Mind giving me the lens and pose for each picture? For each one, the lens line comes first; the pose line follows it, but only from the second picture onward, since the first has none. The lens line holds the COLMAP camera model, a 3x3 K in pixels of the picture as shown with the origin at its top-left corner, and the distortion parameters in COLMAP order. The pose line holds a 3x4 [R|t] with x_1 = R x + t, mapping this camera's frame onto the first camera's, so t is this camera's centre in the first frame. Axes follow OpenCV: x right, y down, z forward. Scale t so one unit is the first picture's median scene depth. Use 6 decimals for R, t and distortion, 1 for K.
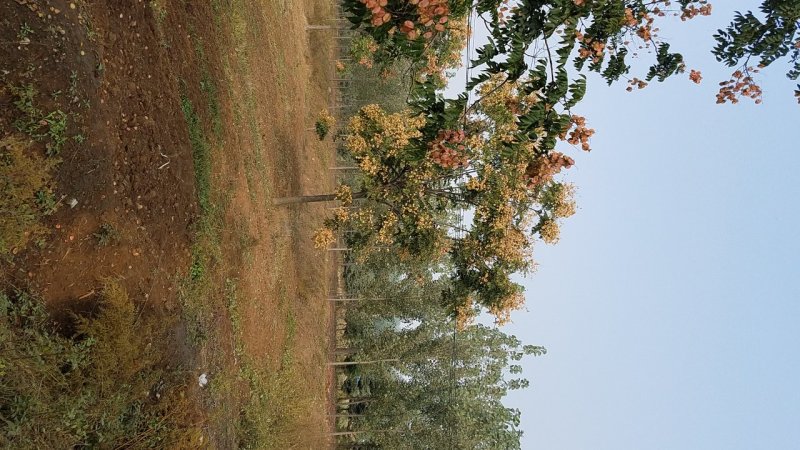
lens RADIAL K [[631.4, 0, 399.4], [0, 631.4, 215.5], [0, 0, 1]] dist [0.018264, -0.009853]
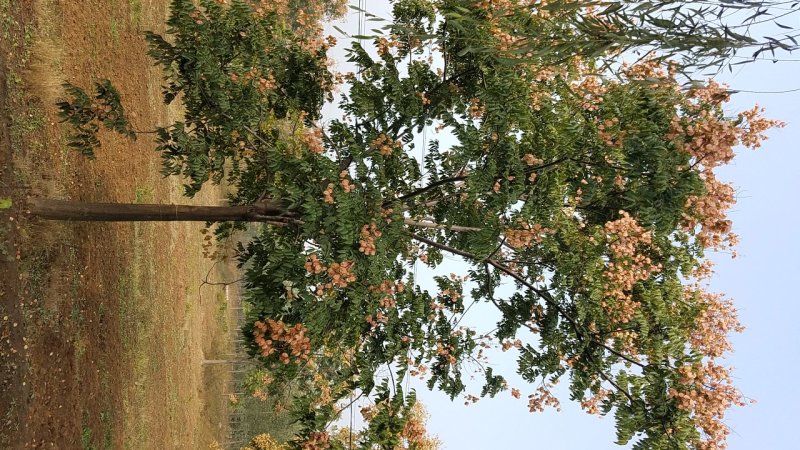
lens RADIAL K [[631.4, 0, 399.4], [0, 631.4, 215.5], [0, 0, 1]] dist [0.018264, -0.009853]
pose [[0.987443, 0.020073, 0.156692, 0.017577], [0.059577, 0.871333, -0.487062, 0.081364], [-0.146308, 0.490282, 0.859196, -0.257791]]
